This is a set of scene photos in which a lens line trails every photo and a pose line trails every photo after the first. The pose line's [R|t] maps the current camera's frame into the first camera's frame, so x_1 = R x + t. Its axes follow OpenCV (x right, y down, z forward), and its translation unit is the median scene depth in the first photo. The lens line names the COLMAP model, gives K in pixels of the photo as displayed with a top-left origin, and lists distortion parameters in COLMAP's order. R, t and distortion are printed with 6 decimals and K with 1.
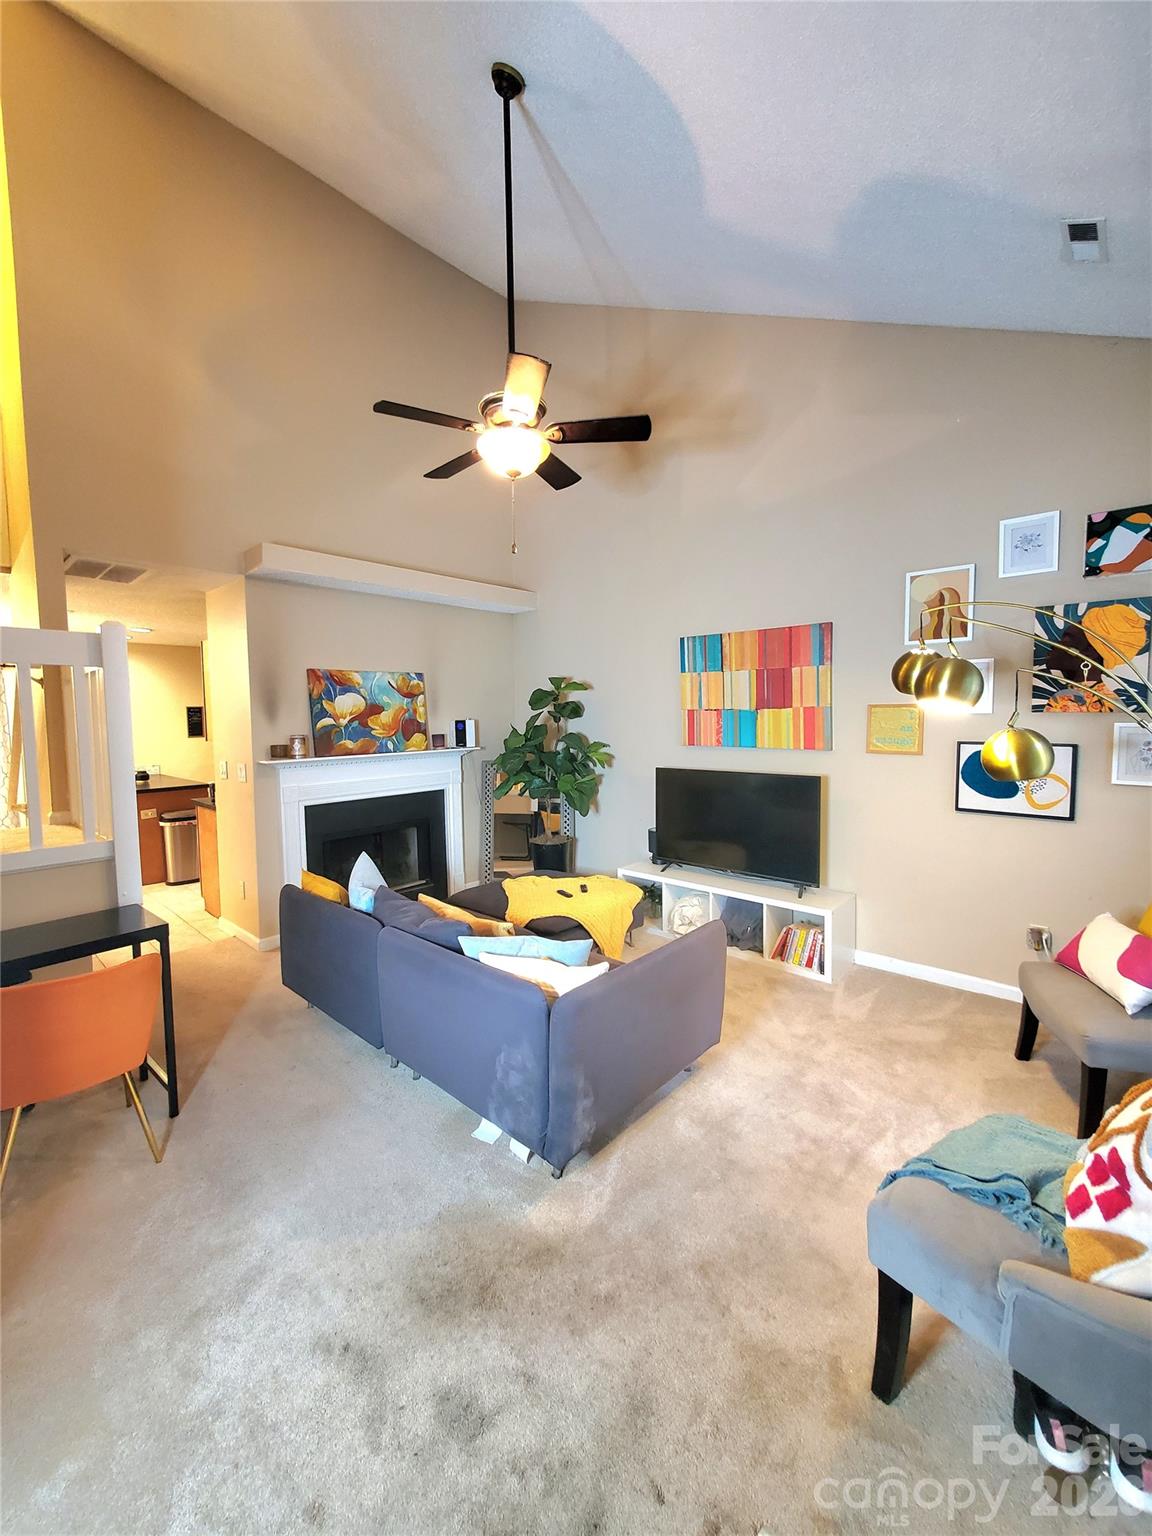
lens RADIAL K [[609.0, 0, 548.7], [0, 609.0, 755.2], [0, 0, 1]] dist [-0.000892, -0.001303]
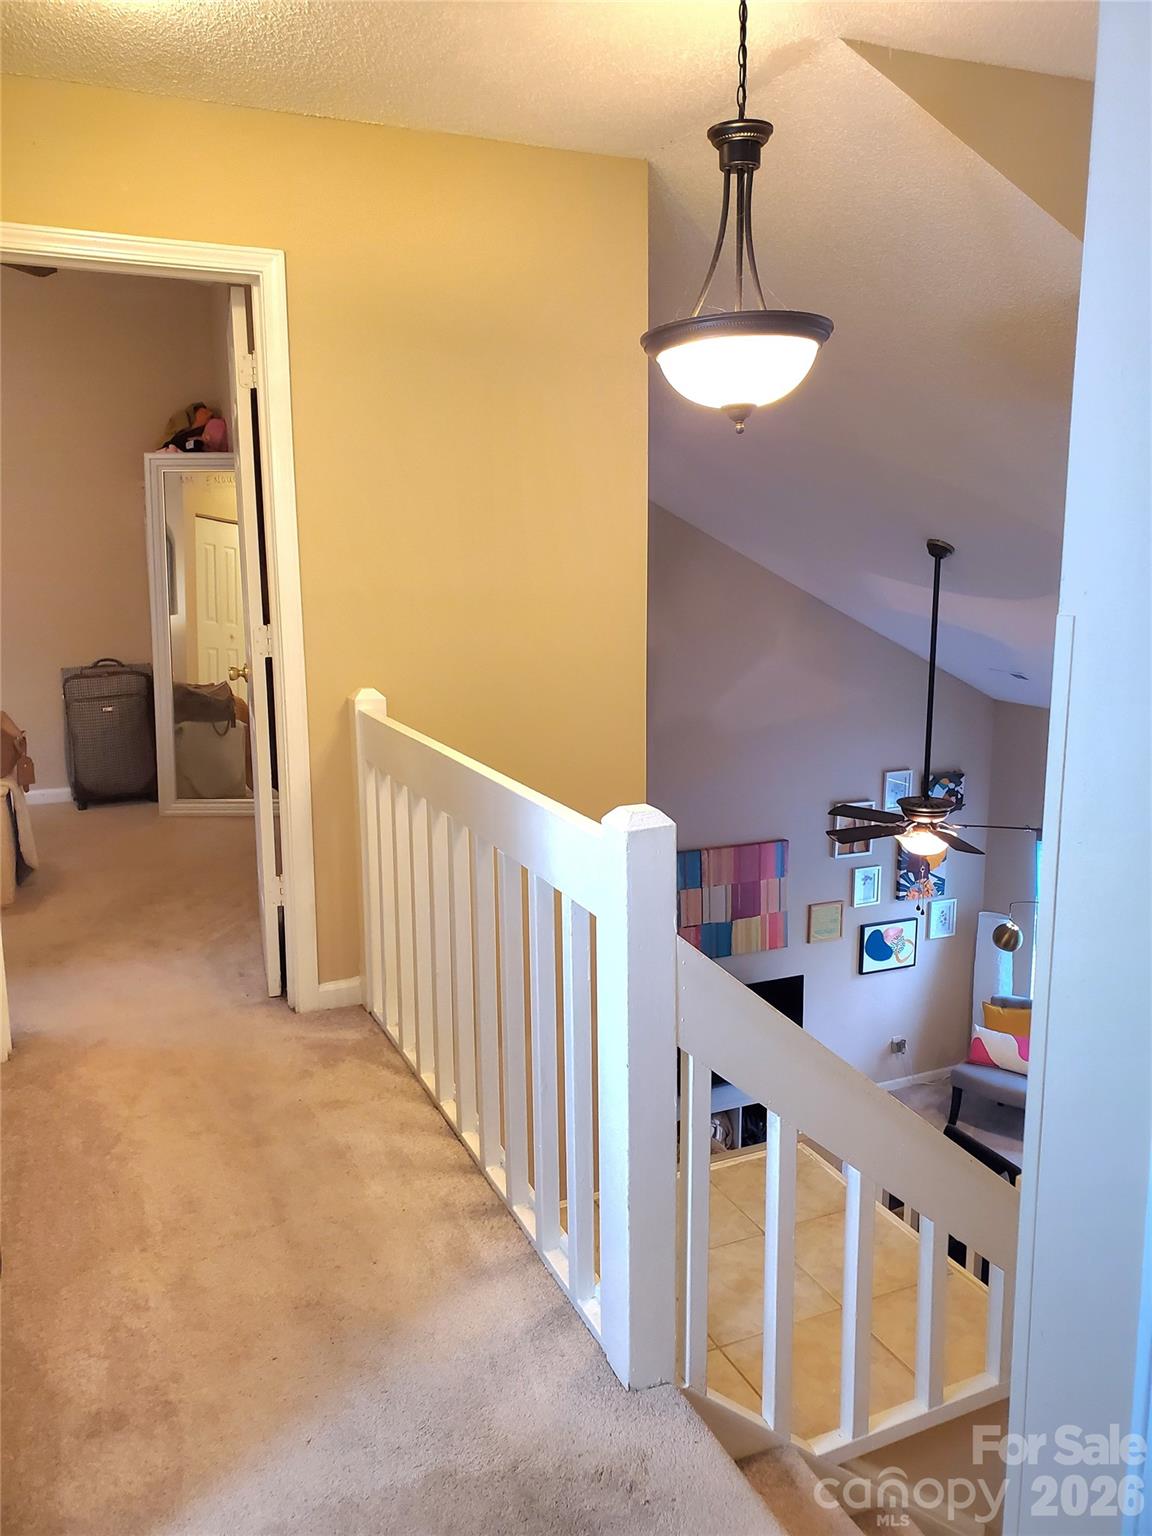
lens RADIAL K [[1202.3, 0, 568.1], [0, 1202.3, 760.6], [0, 0, 1]] dist [0.045122, -0.049419]
pose [[0.397391, -0.152033, 0.904968, -2.028113], [0.060811, 0.988375, 0.139341, -0.827203], [-0.915632, -0.000341, 0.402017, 0.540189]]
